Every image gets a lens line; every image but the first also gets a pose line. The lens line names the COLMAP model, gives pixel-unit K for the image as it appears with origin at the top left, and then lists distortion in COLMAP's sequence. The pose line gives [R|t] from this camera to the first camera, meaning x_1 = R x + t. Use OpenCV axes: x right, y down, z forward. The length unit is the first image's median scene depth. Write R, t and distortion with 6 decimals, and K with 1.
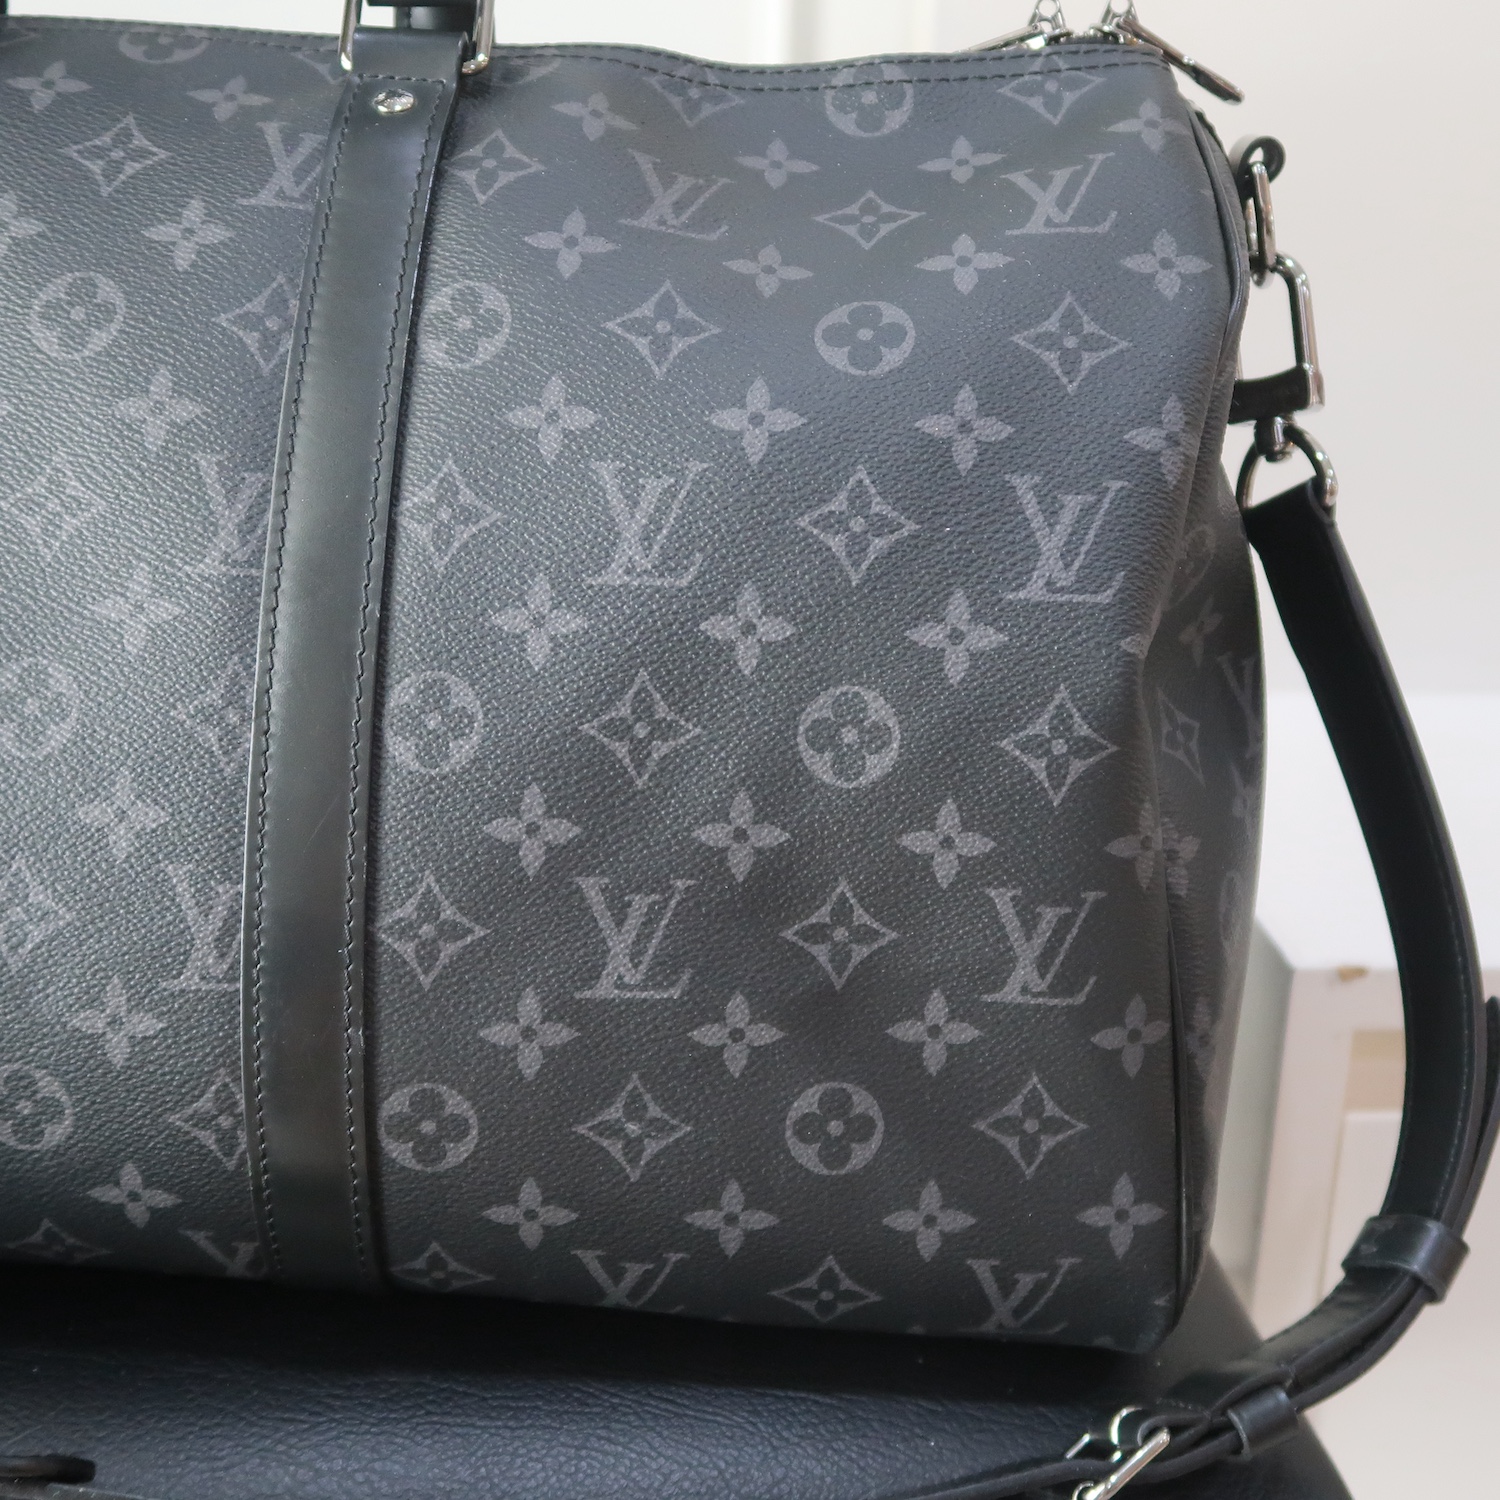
lens RADIAL K [[2133.8, 0, 759.3], [0, 2133.8, 741.6], [0, 0, 1]] dist [0.004434, -0.025680]
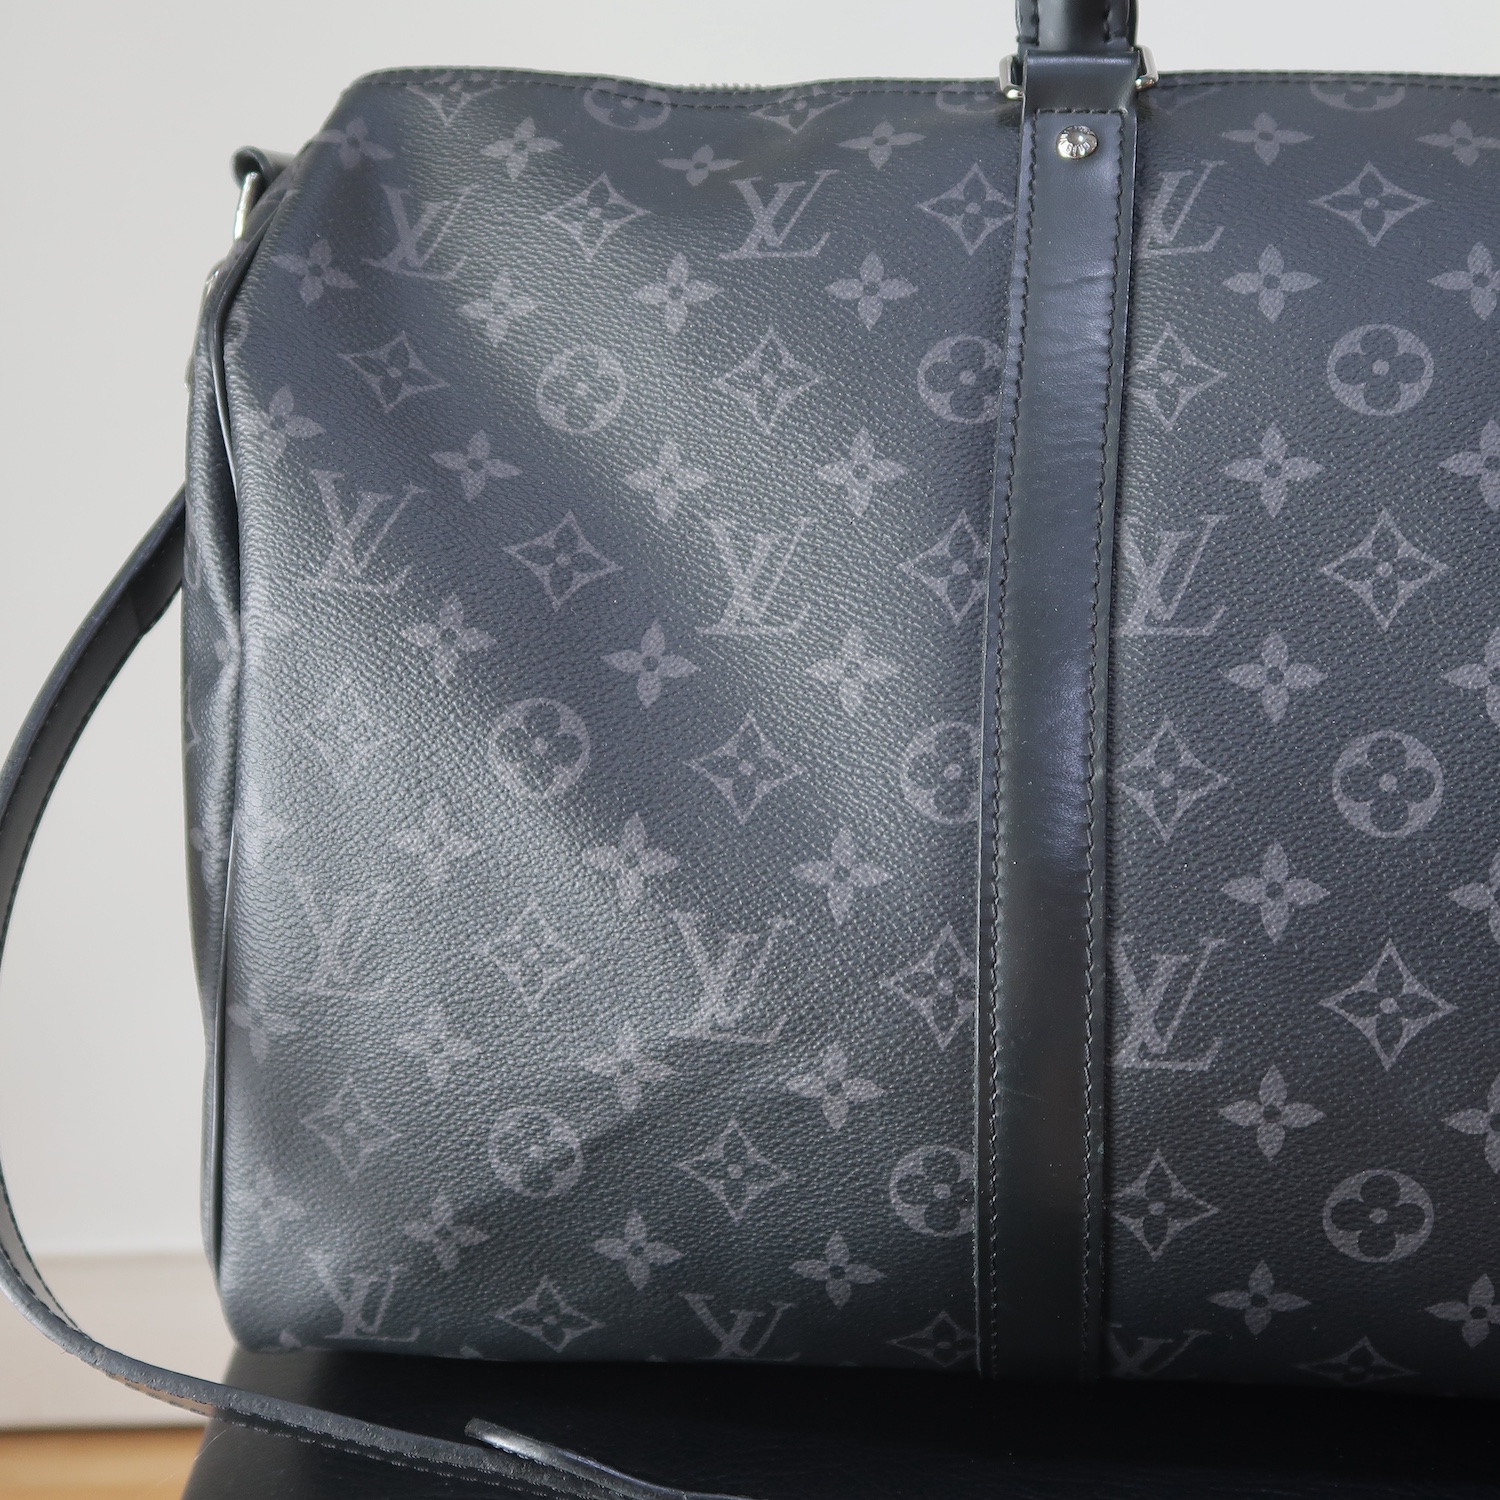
lens RADIAL K [[2133.8, 0, 759.3], [0, 2133.8, 741.6], [0, 0, 1]] dist [0.004434, -0.025680]
pose [[0.996984, -0.022788, -0.074183, -0.539892], [0.019149, 0.998595, -0.049411, 0.006336], [0.075205, 0.047841, 0.996020, 0.047101]]
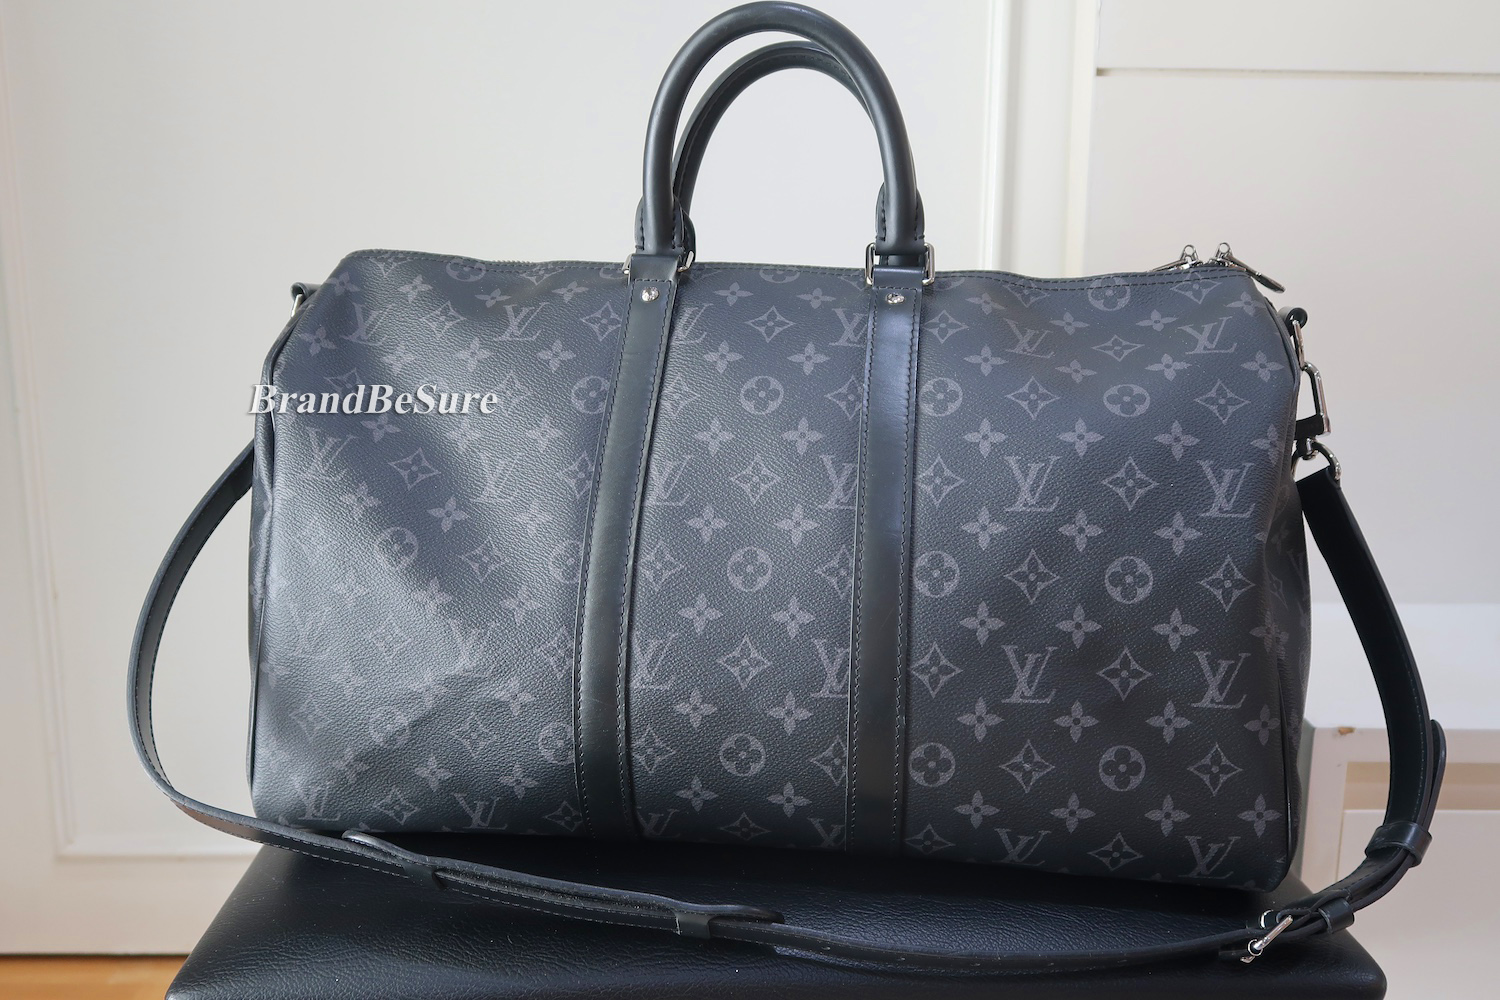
lens RADIAL K [[1426.5, 0, 756.9], [0, 1426.5, 495.6], [0, 0, 1]] dist [0.004030, -0.012681]
pose [[0.998035, -0.007044, -0.062259, -0.238758], [-0.001700, 0.990249, -0.139302, 0.112848], [0.062633, 0.139134, 0.988291, -0.461378]]
